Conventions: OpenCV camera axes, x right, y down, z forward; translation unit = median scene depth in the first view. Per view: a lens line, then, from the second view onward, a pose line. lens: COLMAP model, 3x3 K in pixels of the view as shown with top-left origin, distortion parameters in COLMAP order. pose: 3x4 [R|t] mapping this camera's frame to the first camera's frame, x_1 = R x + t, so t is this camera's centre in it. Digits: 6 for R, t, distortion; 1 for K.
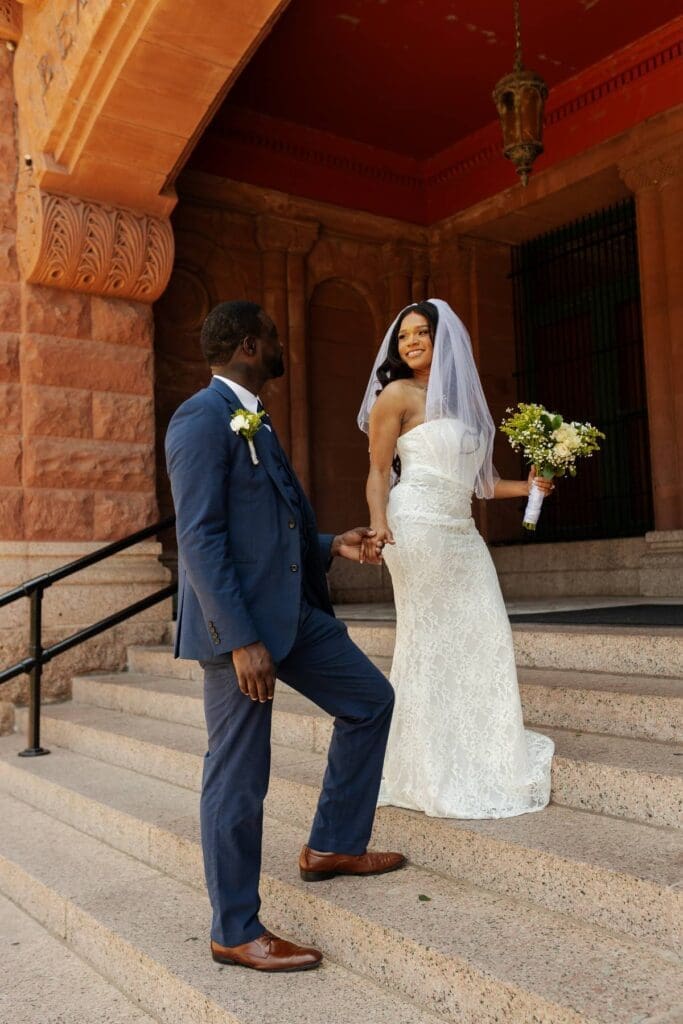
lens RADIAL K [[969.4, 0, 337.6], [0, 969.4, 511.7], [0, 0, 1]] dist [-0.002363, 0.000000]
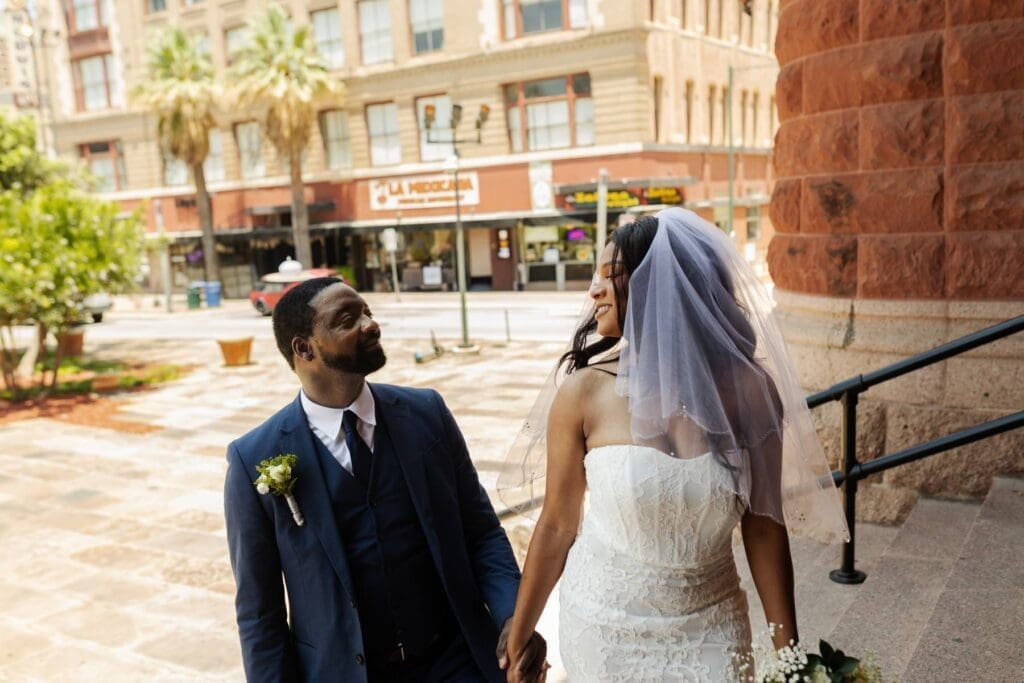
lens RADIAL K [[969.4, 0, 510.2], [0, 969.4, 340.1], [0, 0, 1]] dist [-0.002363, 0.000000]
pose [[0.367770, 0.134496, -0.920139, 0.288328], [0.125617, 0.973231, 0.192464, -0.136398], [0.921393, -0.186368, 0.341030, 0.379959]]
